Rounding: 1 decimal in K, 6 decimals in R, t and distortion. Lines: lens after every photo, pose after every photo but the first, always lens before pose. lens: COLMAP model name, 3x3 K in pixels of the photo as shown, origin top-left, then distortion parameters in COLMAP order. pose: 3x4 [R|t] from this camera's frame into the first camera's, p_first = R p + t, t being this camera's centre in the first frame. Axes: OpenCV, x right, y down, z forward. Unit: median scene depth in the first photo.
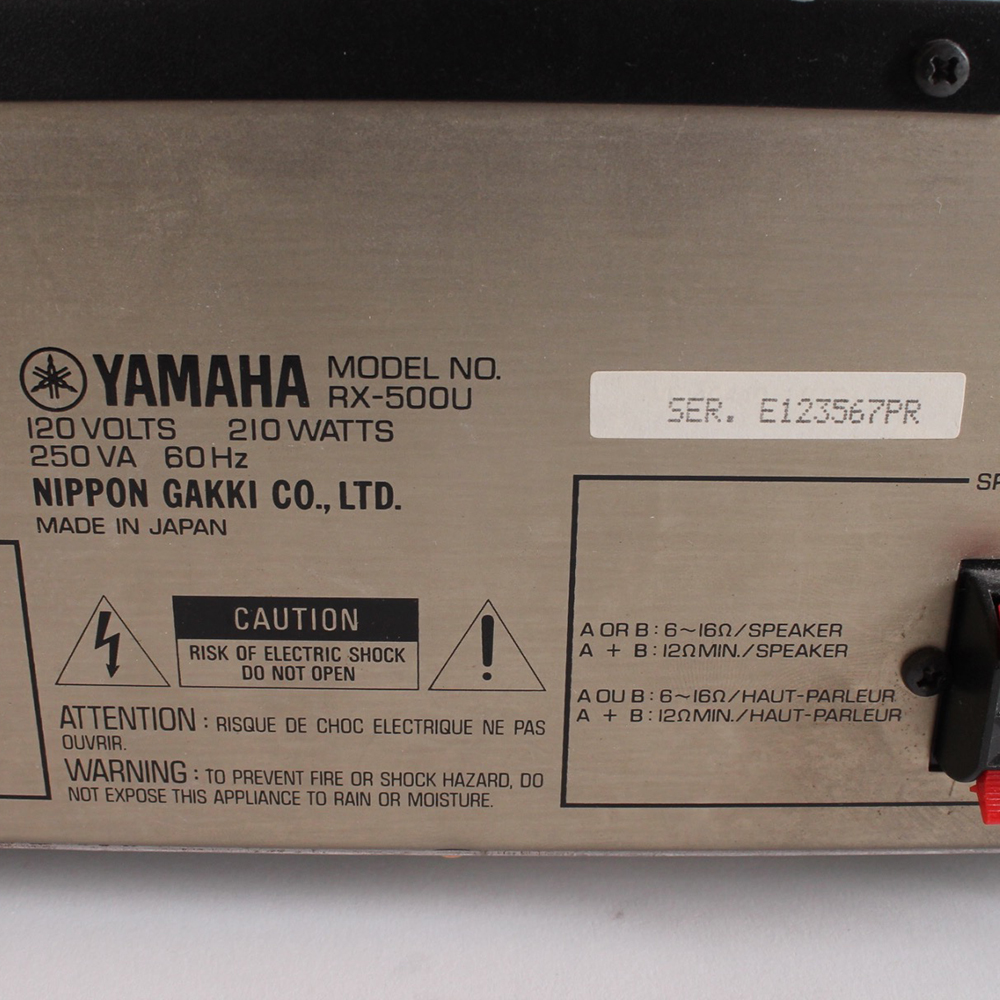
lens RADIAL K [[1533.9, 0, 500.0], [0, 1533.9, 500.0], [0, 0, 1]] dist [-0.148022, 0.167952]
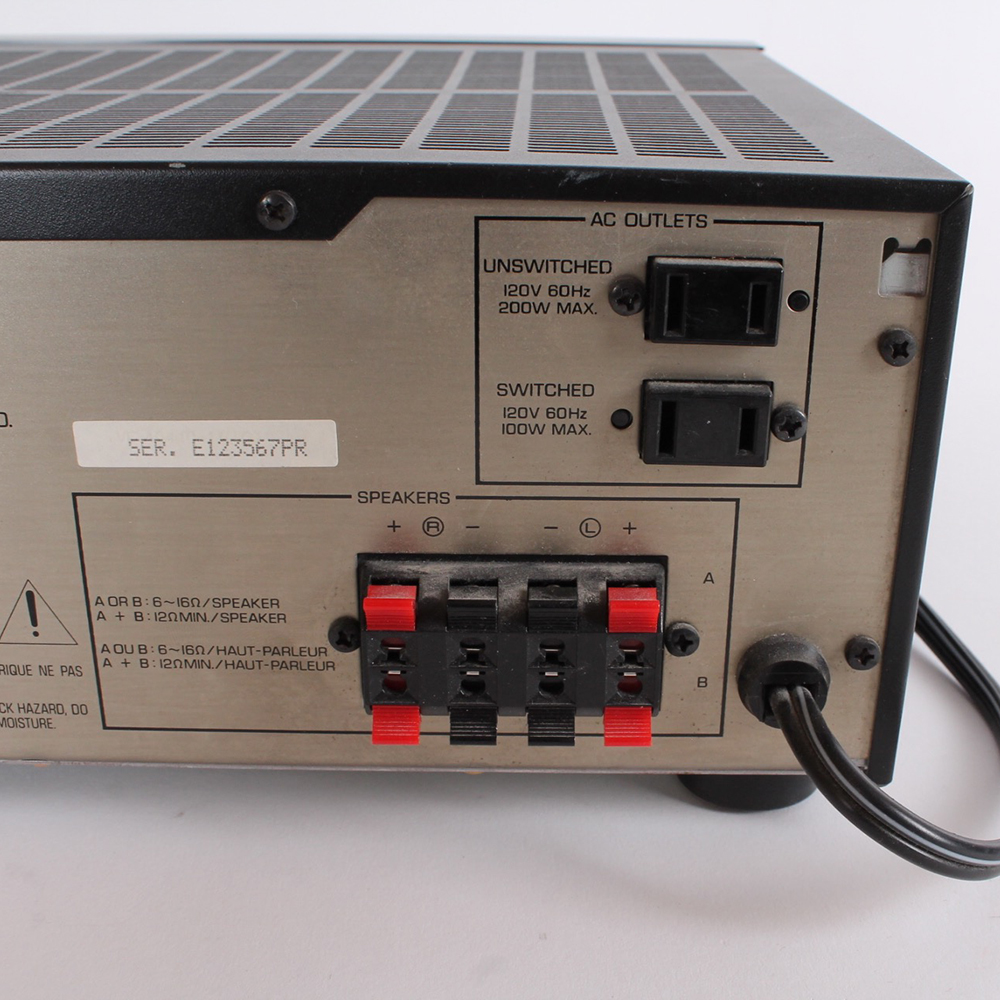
lens RADIAL K [[1430.7, 0, 500.0], [0, 1430.7, 500.0], [0, 0, 1]] dist [-0.112718, 0.100328]
pose [[0.999367, 0.000481, -0.035578, 0.472728], [-0.000549, 0.999998, -0.001910, -0.006773], [0.035577, 0.001928, 0.999365, -0.297635]]
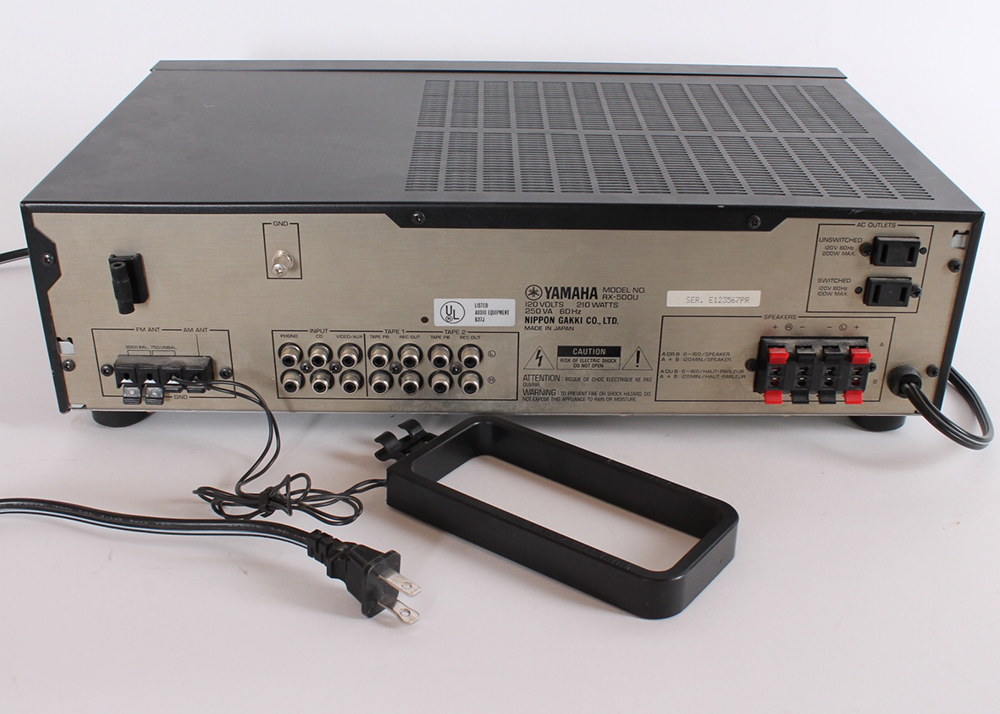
lens RADIAL K [[1168.1, 0, 500.0], [0, 1168.1, 357.0], [0, 0, 1]] dist [-0.069286, 0.026667]
pose [[0.999993, -0.001760, -0.003344, -0.348412], [0.002050, 0.996030, 0.089000, -0.172232], [0.003174, -0.089006, 0.996026, -1.949636]]
